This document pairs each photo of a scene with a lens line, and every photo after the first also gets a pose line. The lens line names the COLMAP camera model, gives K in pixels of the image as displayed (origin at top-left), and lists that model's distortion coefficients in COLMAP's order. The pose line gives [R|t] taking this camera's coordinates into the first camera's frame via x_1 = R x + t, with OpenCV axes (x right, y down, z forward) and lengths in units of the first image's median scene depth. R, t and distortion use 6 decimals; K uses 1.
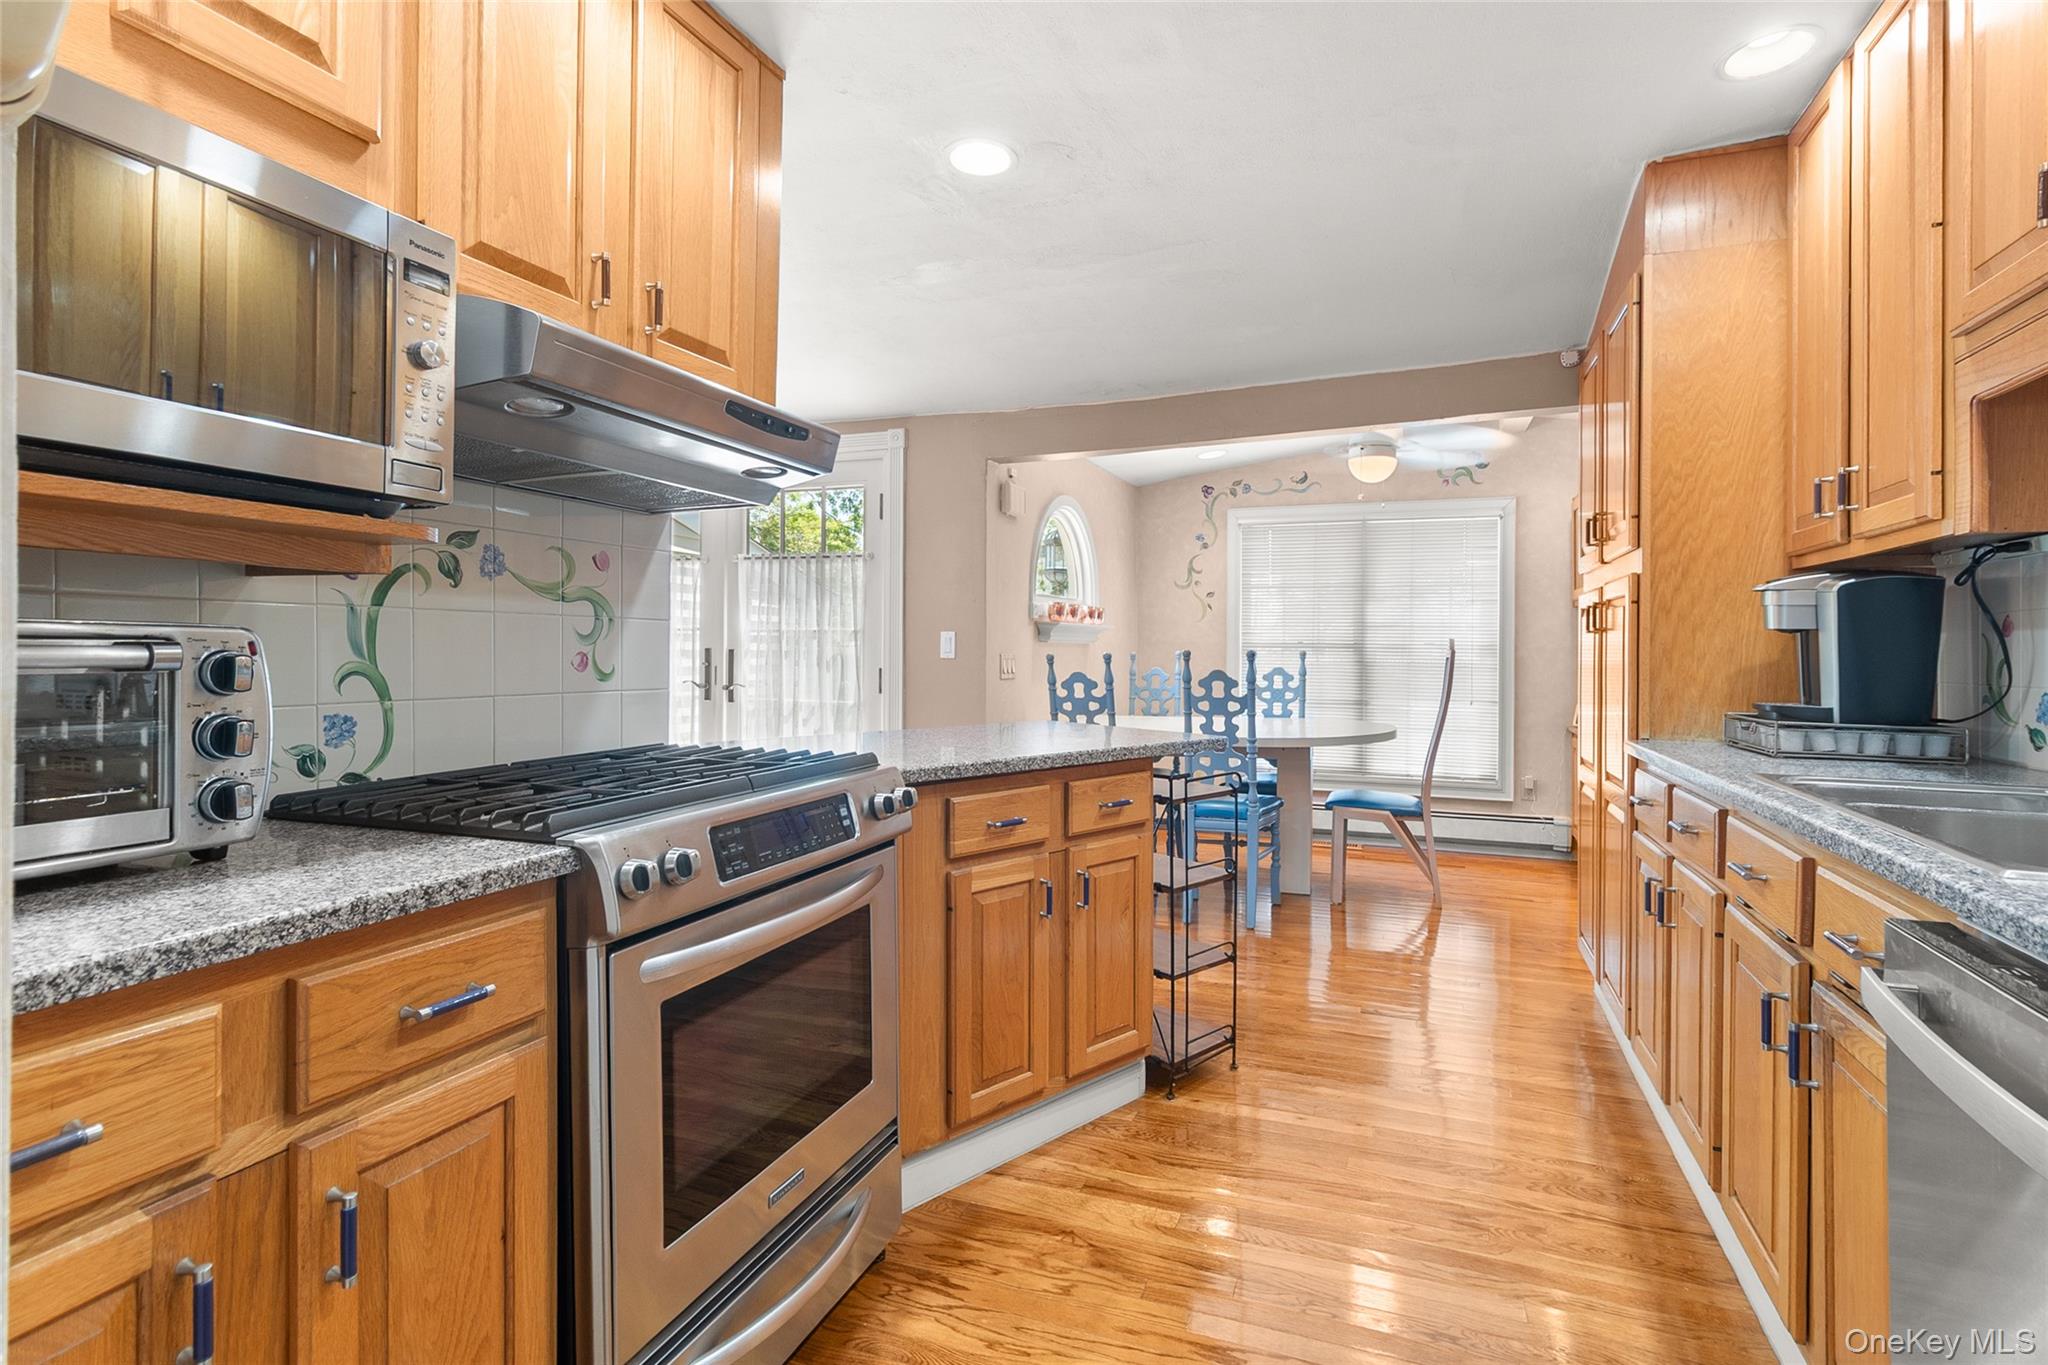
lens RADIAL K [[984.7, 0, 1038.6], [0, 984.7, 649.0], [0, 0, 1]] dist [0.005182, 0.000398]
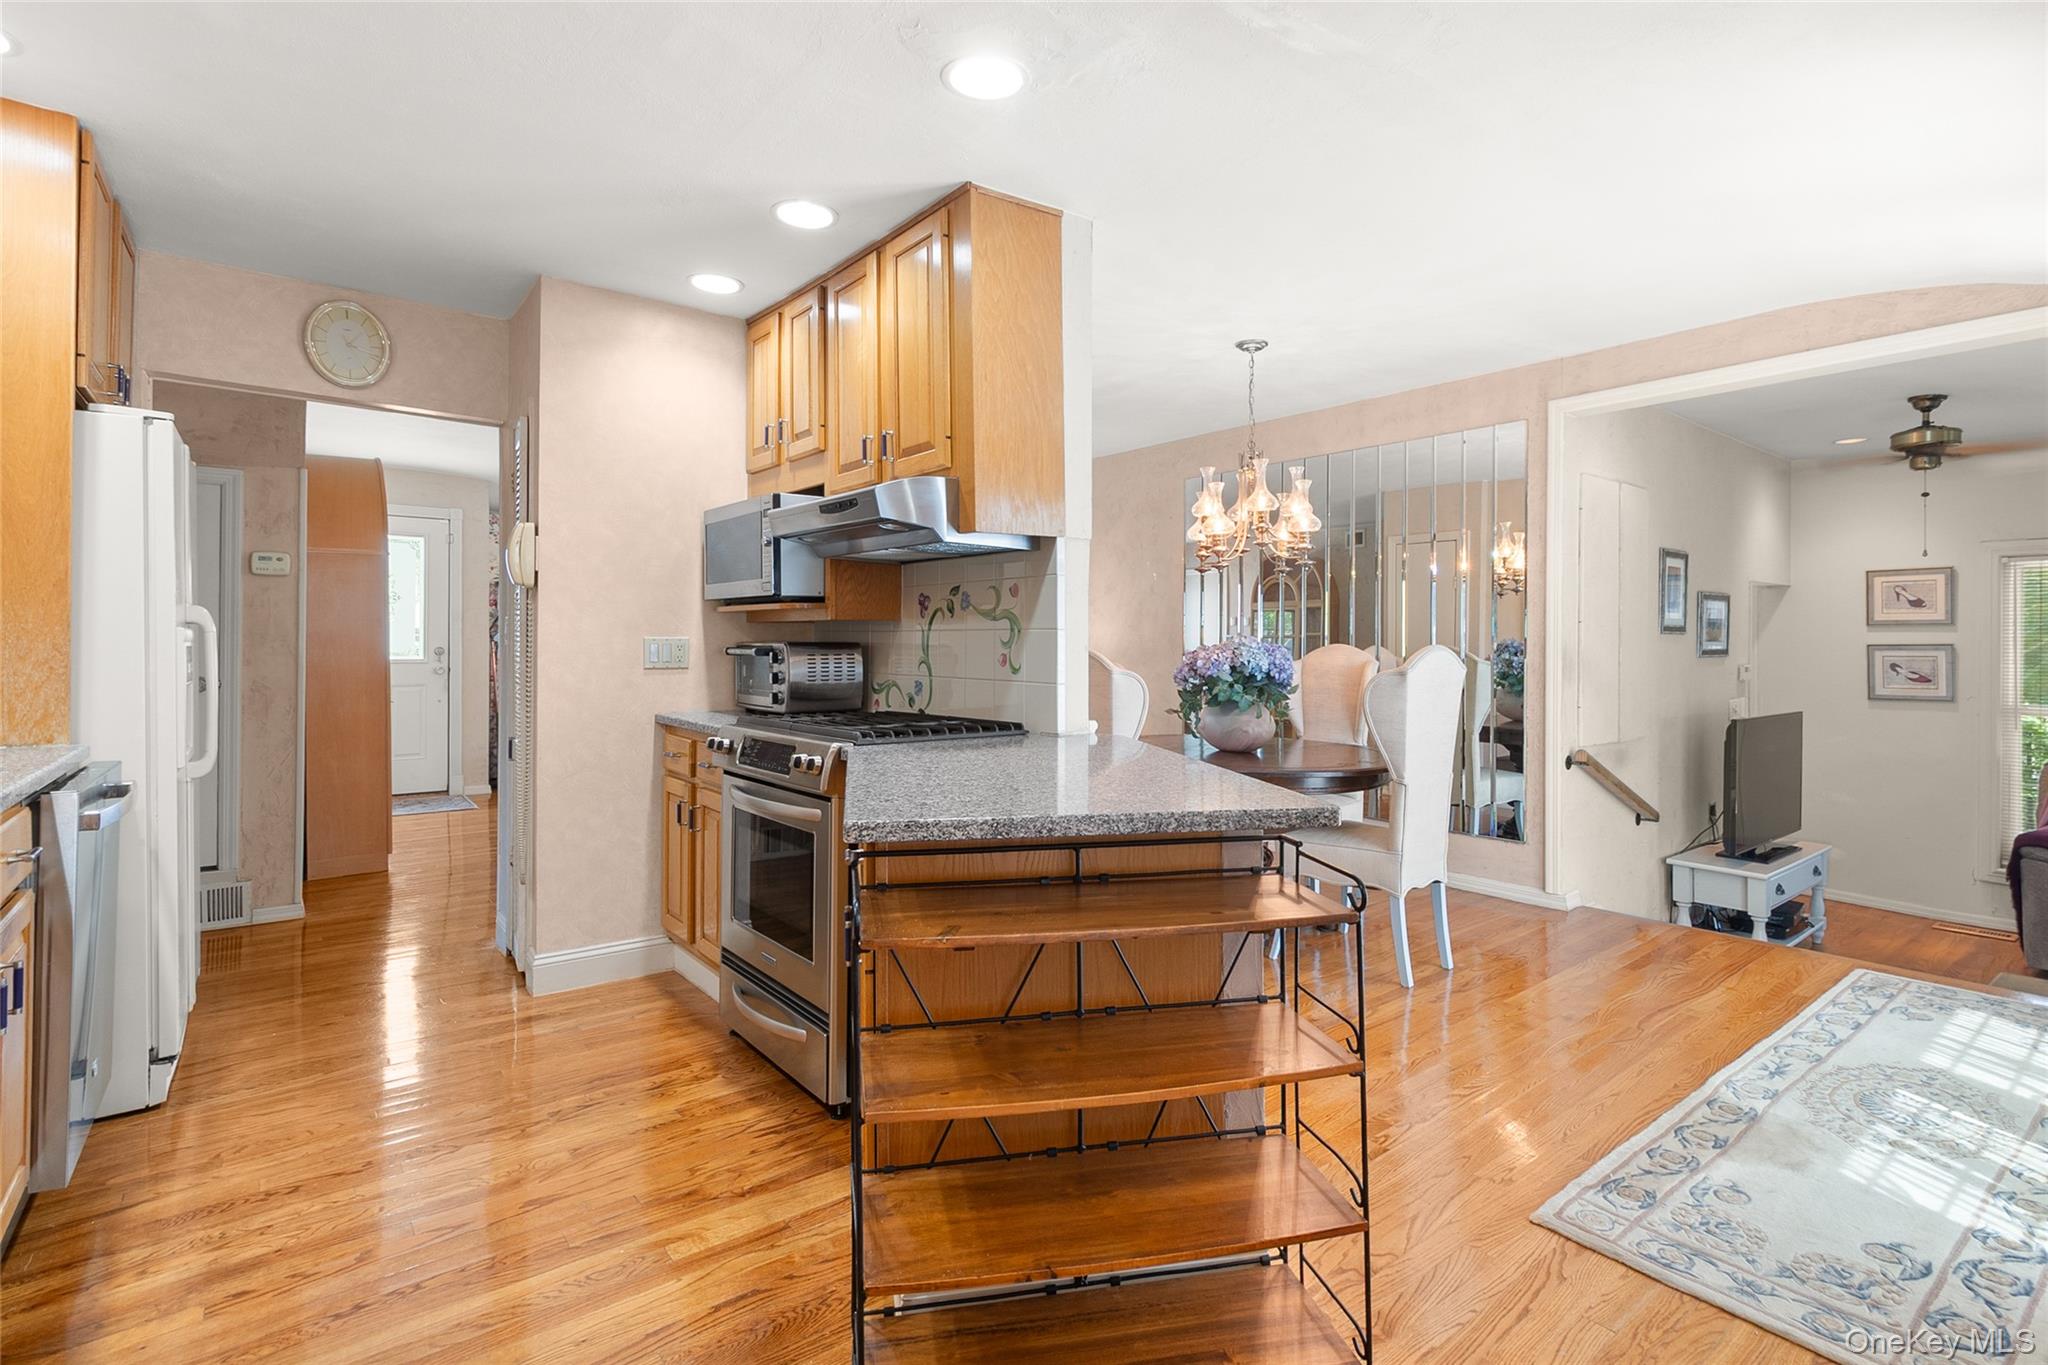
lens RADIAL K [[984.7, 0, 1038.6], [0, 984.7, 649.0], [0, 0, 1]] dist [0.005182, 0.000398]
pose [[-0.511251, -0.006121, -0.859410, 0.802260], [-0.008987, 0.999958, -0.001776, -0.001720], [0.859385, 0.006816, -0.511284, 1.842892]]
